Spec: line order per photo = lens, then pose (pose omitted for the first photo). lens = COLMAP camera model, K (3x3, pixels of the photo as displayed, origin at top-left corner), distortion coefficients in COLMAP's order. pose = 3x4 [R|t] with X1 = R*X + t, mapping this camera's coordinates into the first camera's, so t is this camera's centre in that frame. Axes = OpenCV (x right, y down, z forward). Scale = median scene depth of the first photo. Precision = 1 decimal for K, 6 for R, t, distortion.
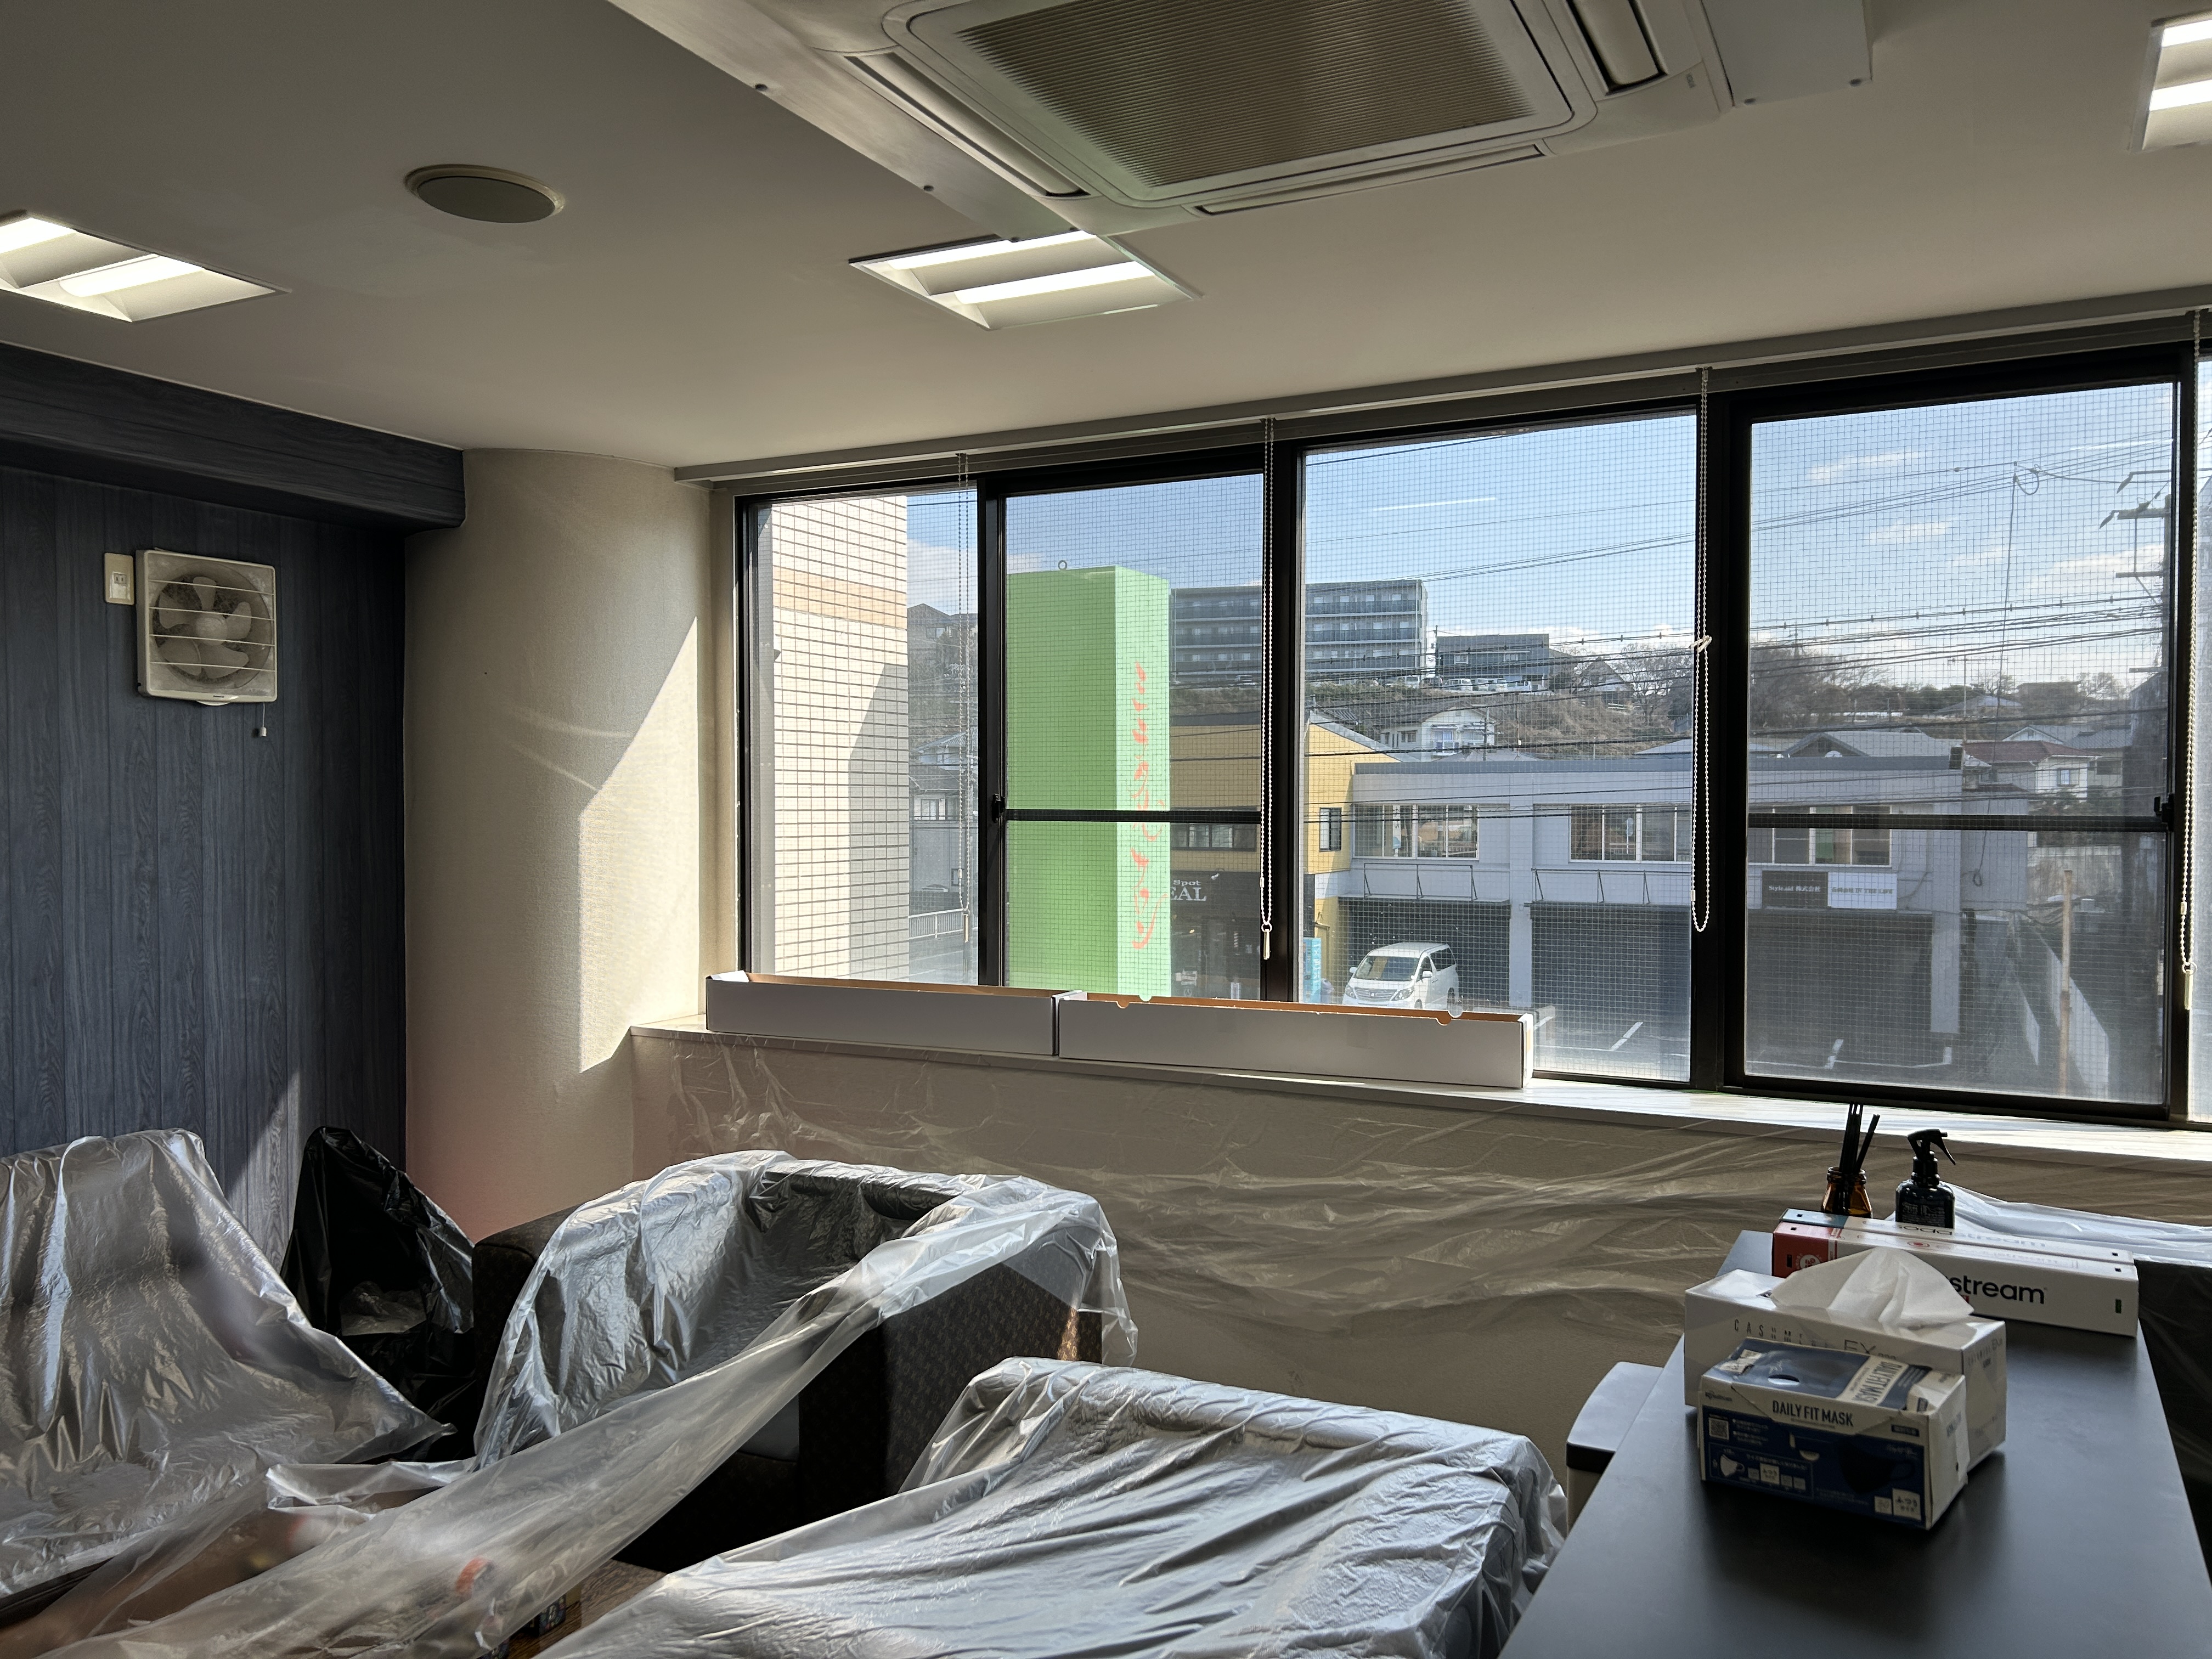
lens RADIAL K [[1618.3, 0, 1138.2], [0, 1618.3, 828.4], [0, 0, 1]] dist [0.075225, -0.106432]
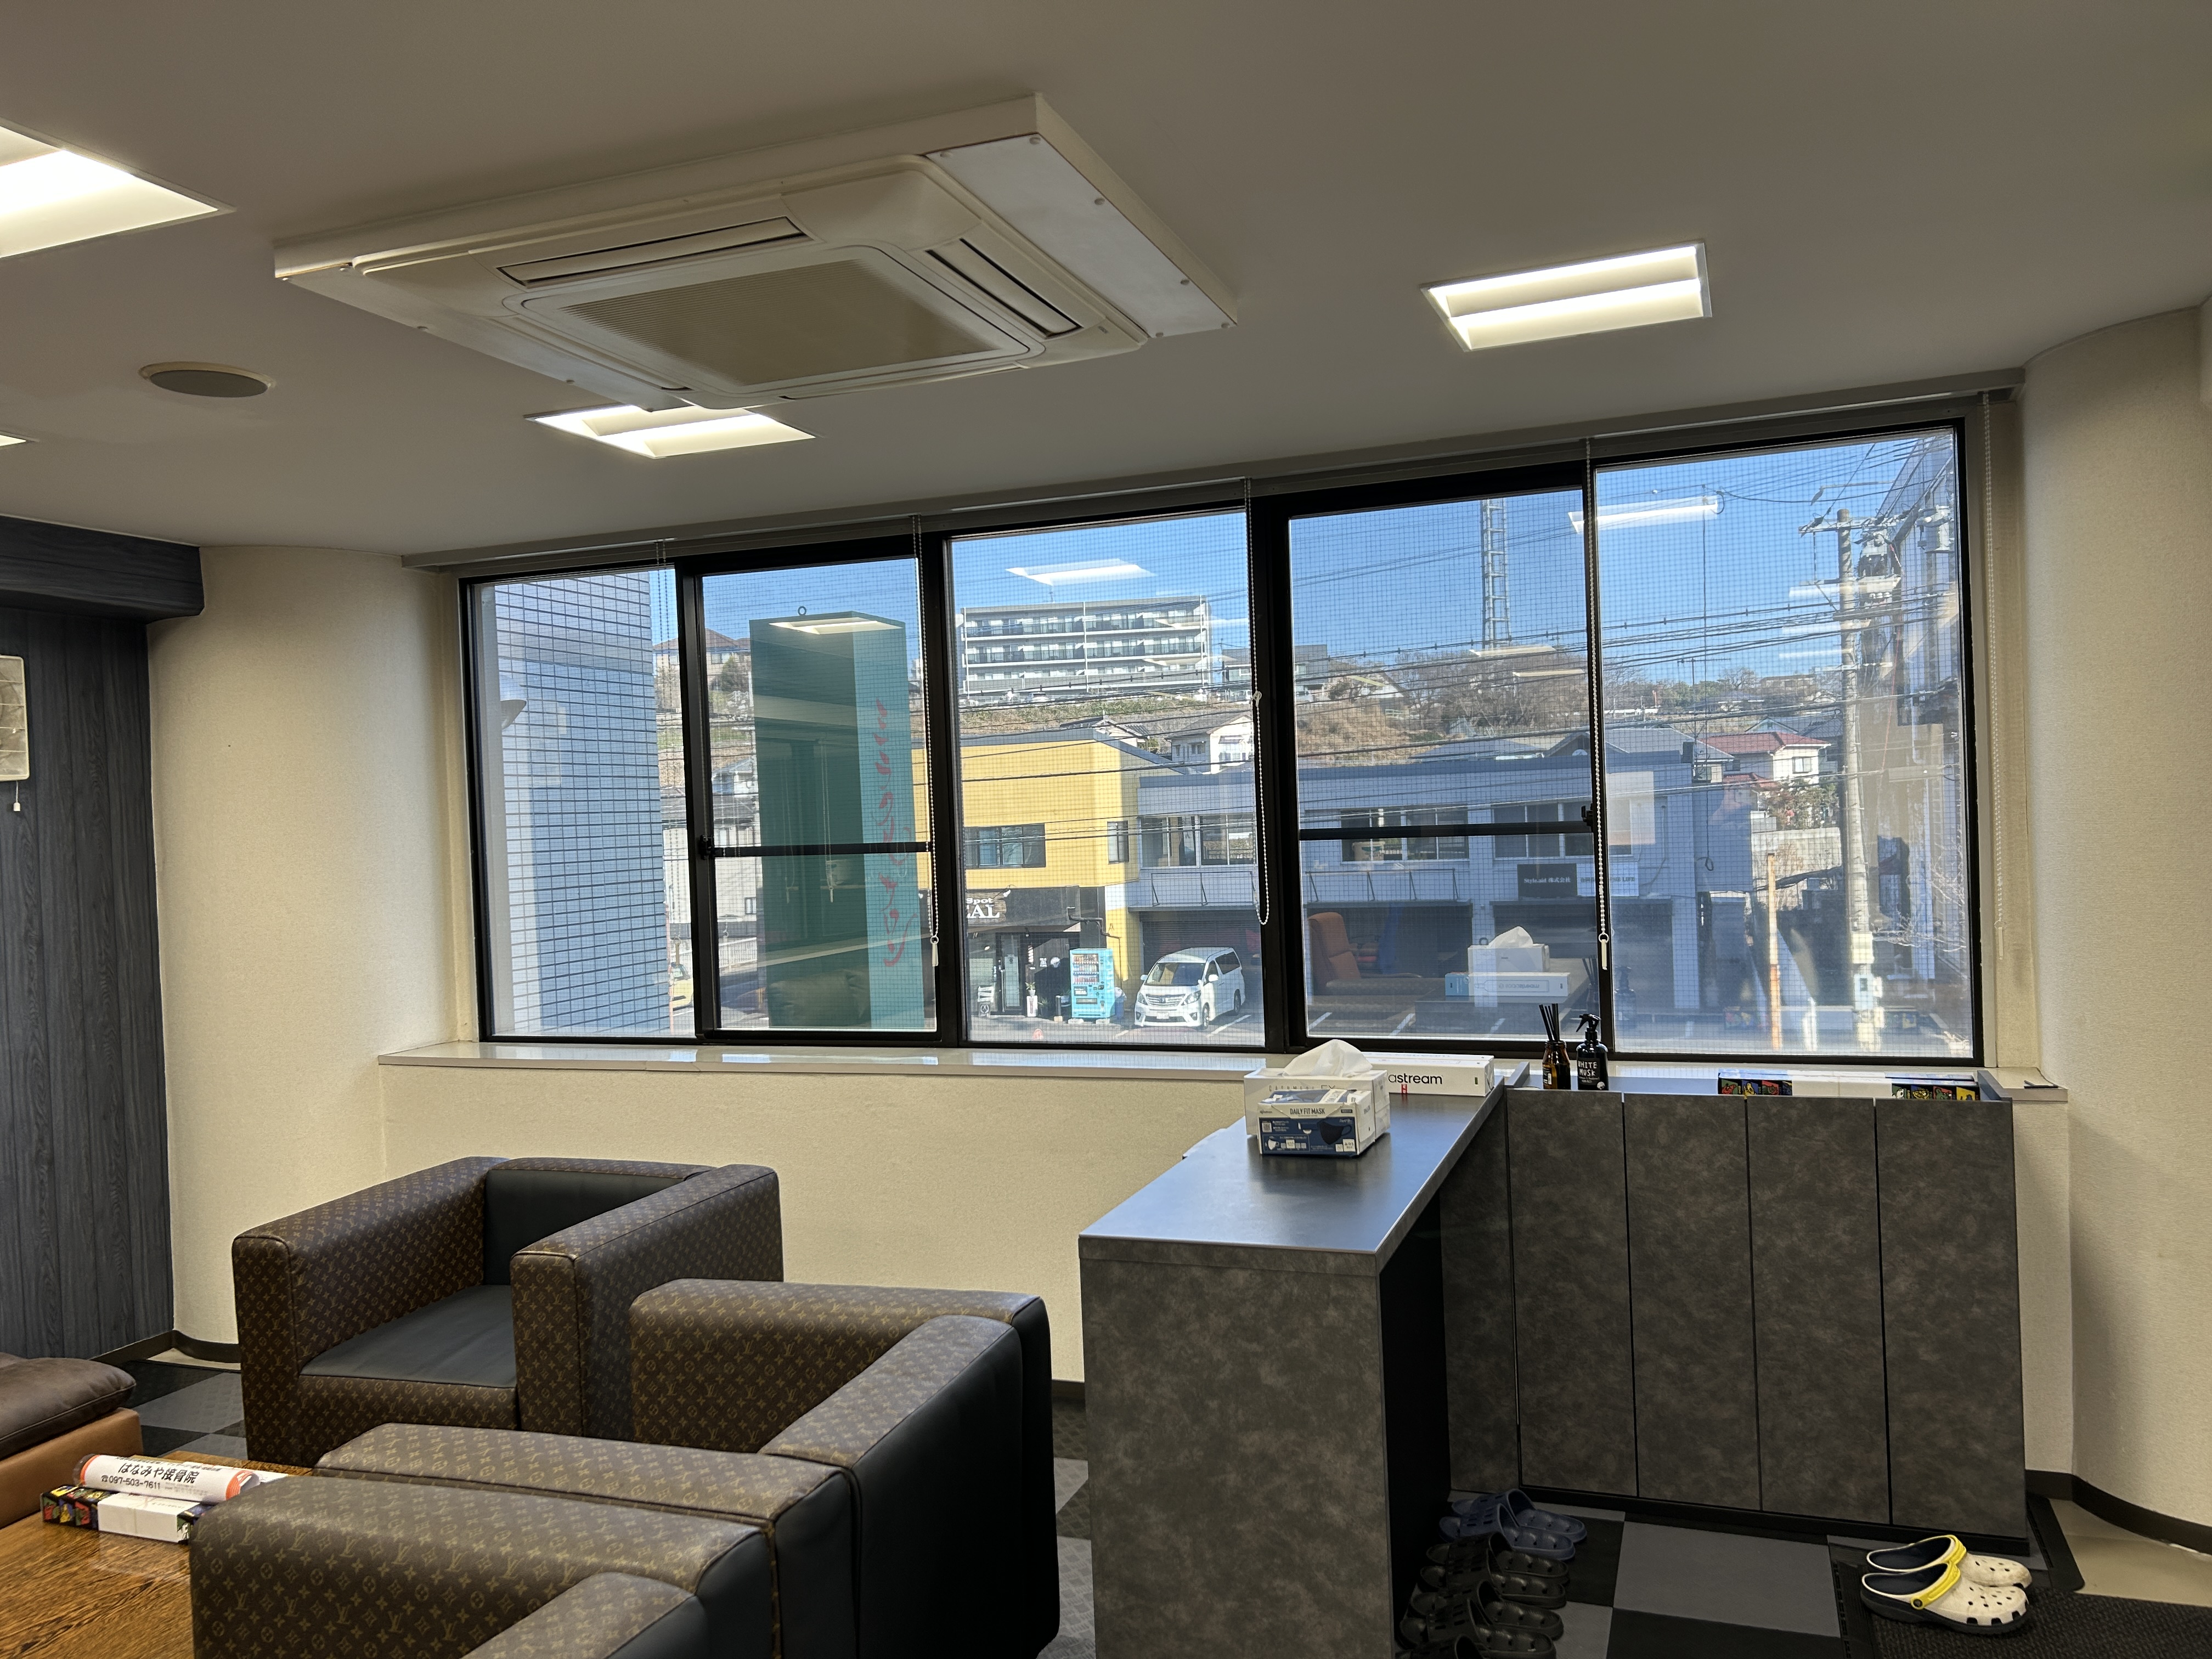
lens RADIAL K [[1618.3, 0, 1138.2], [0, 1618.3, 828.4], [0, 0, 1]] dist [0.075225, -0.106432]
pose [[0.991884, -0.041264, 0.120260, 0.055525], [0.042428, 0.999074, -0.007130, -0.003106], [-0.119854, 0.012174, 0.992717, -0.126646]]
